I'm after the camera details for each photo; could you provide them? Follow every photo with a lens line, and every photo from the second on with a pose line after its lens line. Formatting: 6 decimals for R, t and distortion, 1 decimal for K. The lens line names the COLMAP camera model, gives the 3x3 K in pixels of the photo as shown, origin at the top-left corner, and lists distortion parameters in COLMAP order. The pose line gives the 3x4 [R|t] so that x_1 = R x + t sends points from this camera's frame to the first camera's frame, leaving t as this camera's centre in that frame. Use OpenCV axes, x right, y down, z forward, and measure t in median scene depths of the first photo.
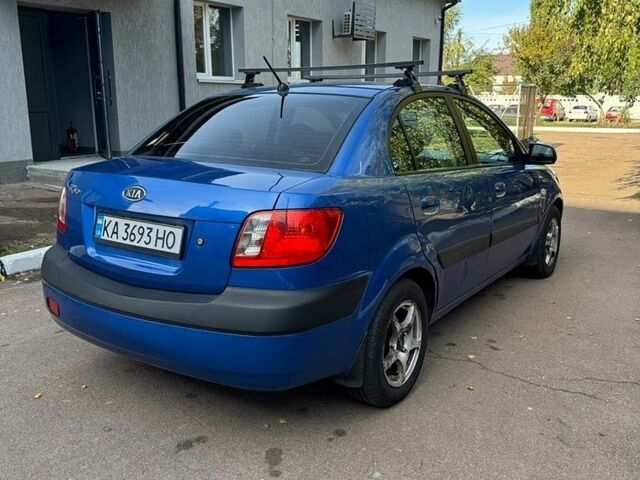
lens RADIAL K [[616.2, 0, 342.5], [0, 616.2, 234.2], [0, 0, 1]] dist [0.023600, 0.000000]
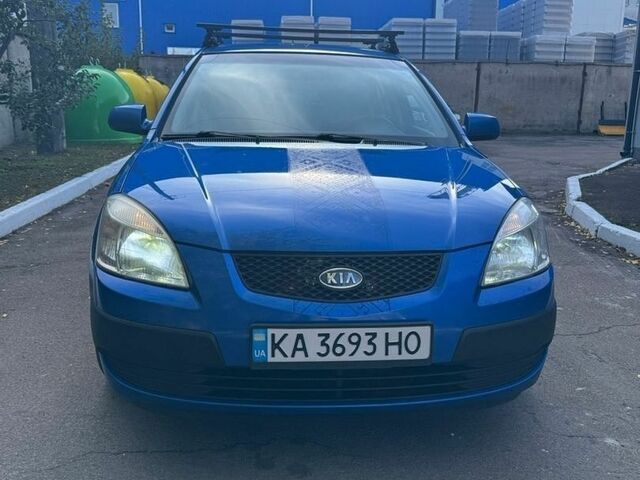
lens RADIAL K [[616.2, 0, 321.1], [0, 616.2, 219.7], [0, 0, 1]] dist [0.023600, 0.000000]
pose [[0.787245, -0.244068, 0.566283, -0.672075], [0.095214, 0.955435, 0.279426, -0.313988], [-0.609246, -0.166059, 0.775399, 0.462116]]
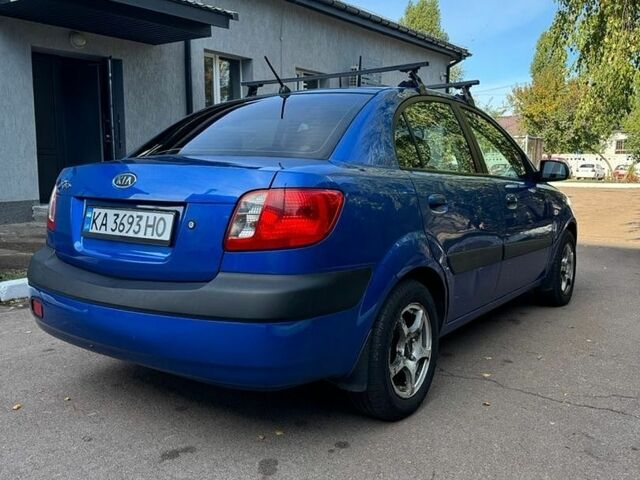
lens RADIAL K [[616.2, 0, 338.0], [0, 616.2, 230.7], [0, 0, 1]] dist [0.023600, 0.000000]
pose [[0.999769, -0.003423, -0.021215, 0.009461], [0.001205, 0.994608, -0.103698, 0.101239], [0.021456, 0.103649, 0.994382, 0.065933]]
